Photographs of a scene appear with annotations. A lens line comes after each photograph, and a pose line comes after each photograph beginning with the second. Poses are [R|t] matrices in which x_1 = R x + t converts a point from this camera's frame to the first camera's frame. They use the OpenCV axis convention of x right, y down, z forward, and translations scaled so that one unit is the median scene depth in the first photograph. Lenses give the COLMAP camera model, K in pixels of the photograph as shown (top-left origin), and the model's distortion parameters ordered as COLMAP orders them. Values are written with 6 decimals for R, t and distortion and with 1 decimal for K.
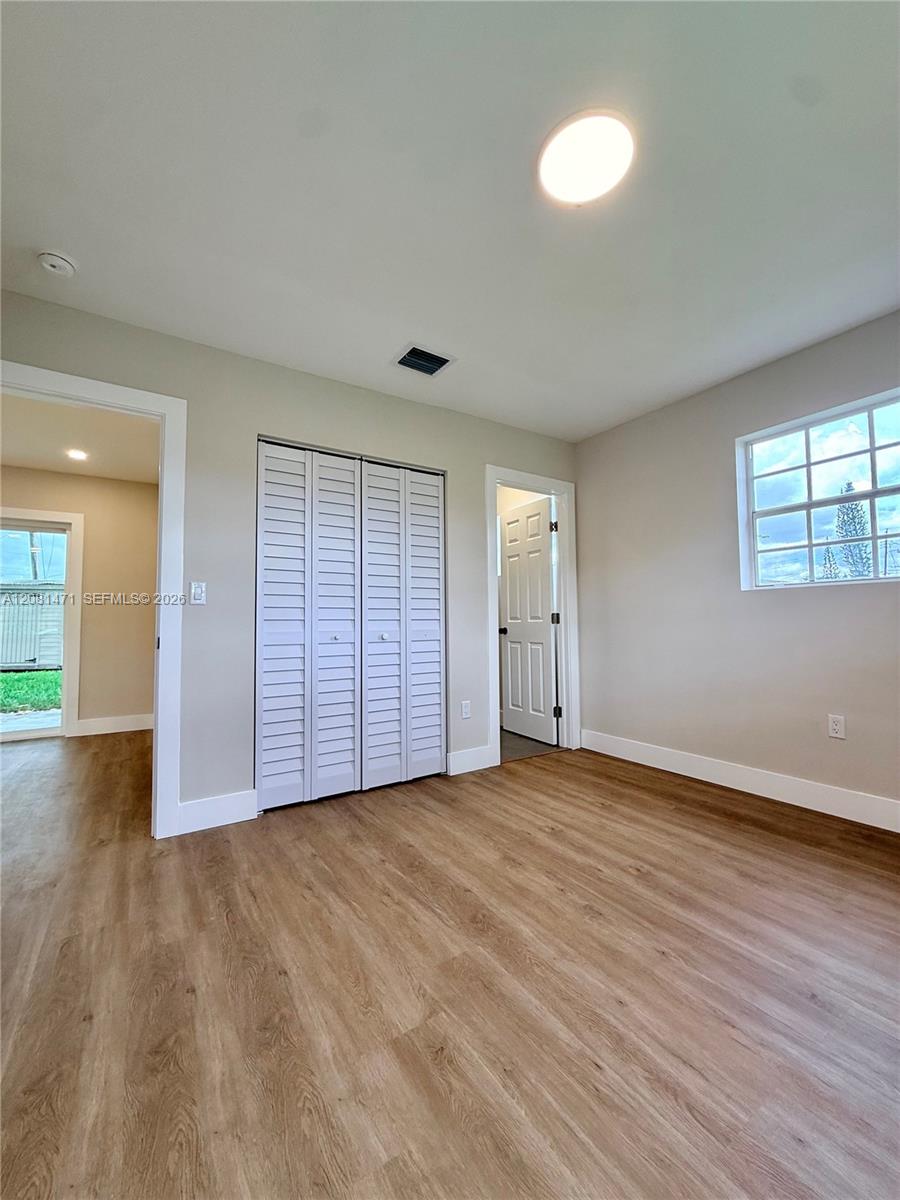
lens RADIAL K [[480.2, 0, 456.9], [0, 480.2, 595.6], [0, 0, 1]] dist [-0.001592, 0.000252]
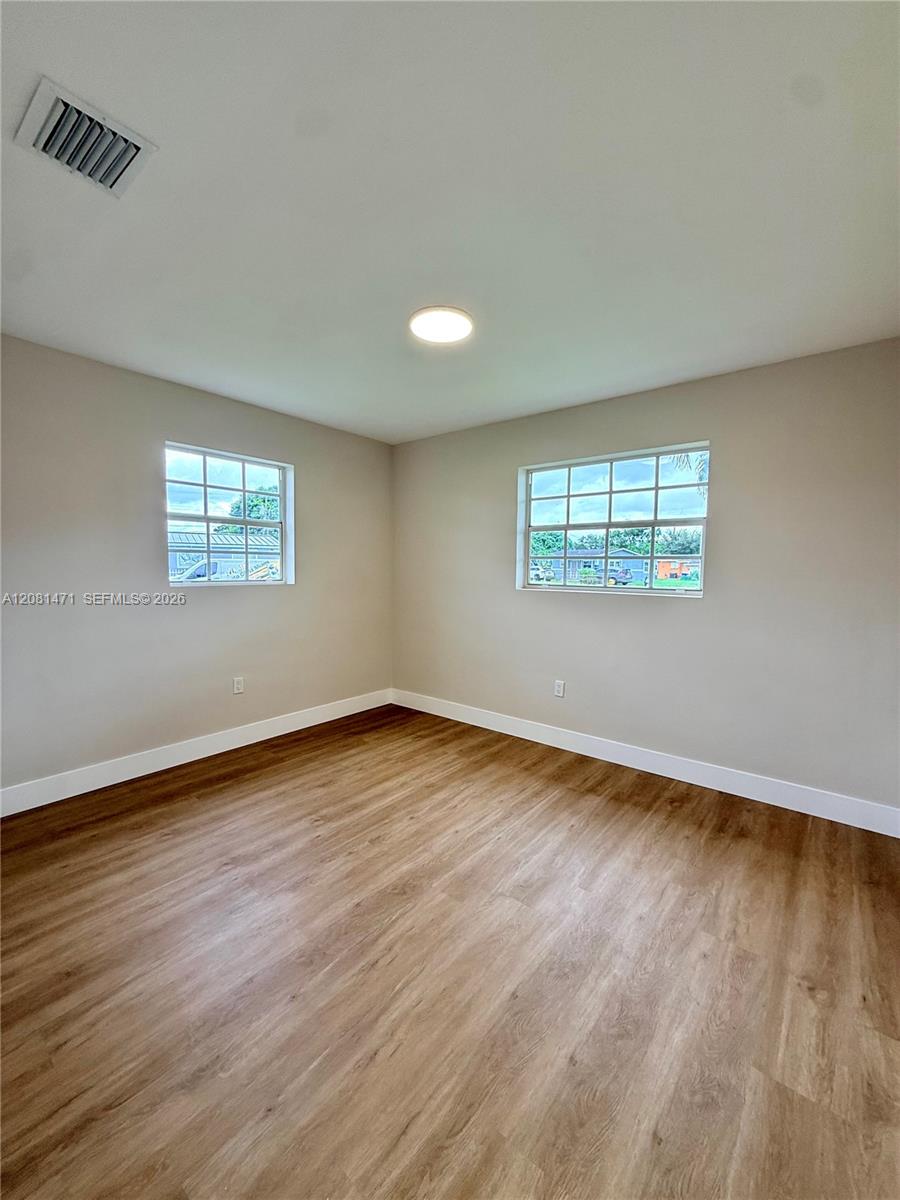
lens RADIAL K [[480.2, 0, 448.1], [0, 480.2, 609.5], [0, 0, 1]] dist [-0.001592, 0.000252]
pose [[-0.296040, -0.076168, 0.952134, -0.706209], [-0.062856, 0.996208, 0.060150, -0.073249], [-0.953105, -0.042041, -0.299705, 0.828957]]
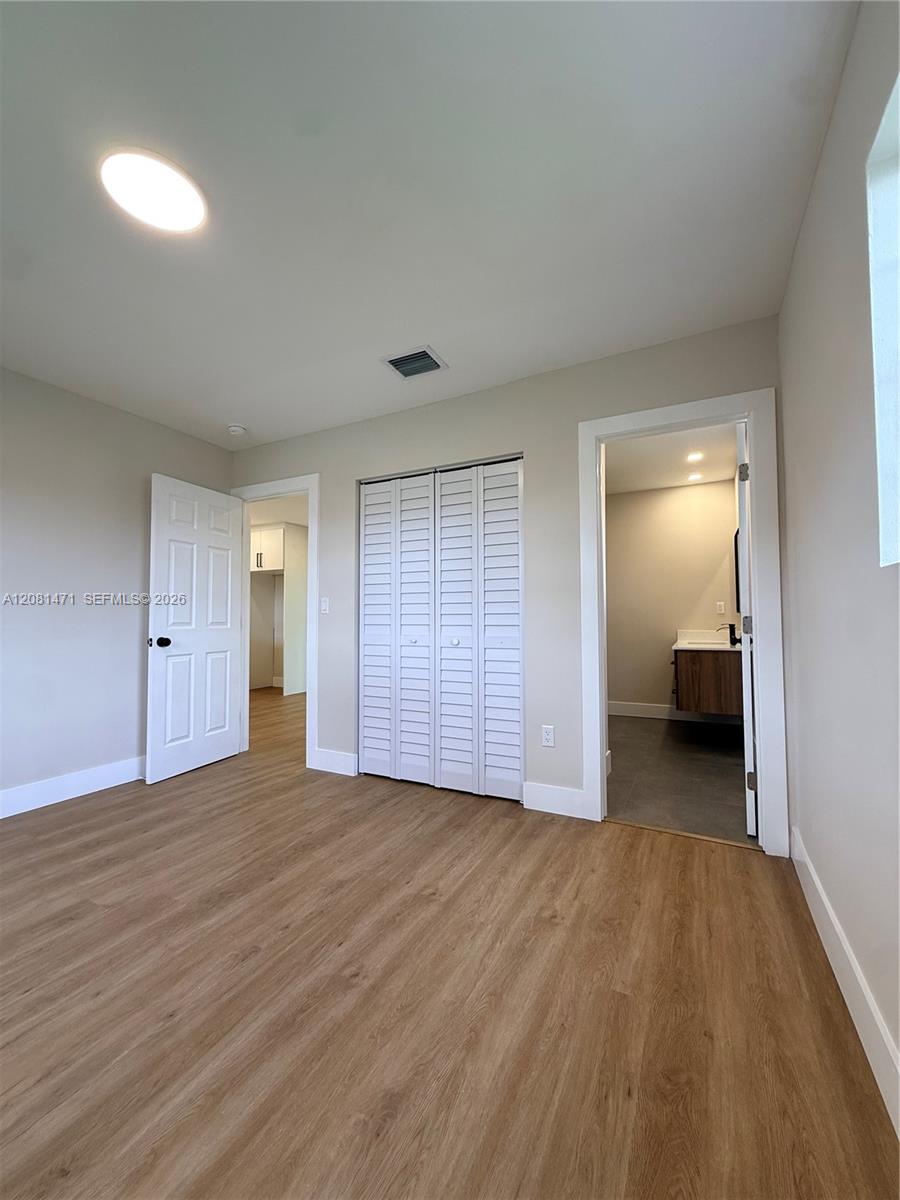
lens RADIAL K [[480.2, 0, 446.2], [0, 480.2, 592.8], [0, 0, 1]] dist [-0.001592, 0.000252]
pose [[0.483548, -0.037276, -0.874524, 0.864887], [0.051158, 0.998589, -0.014277, -0.003365], [0.873822, -0.037835, 0.484772, 0.605046]]
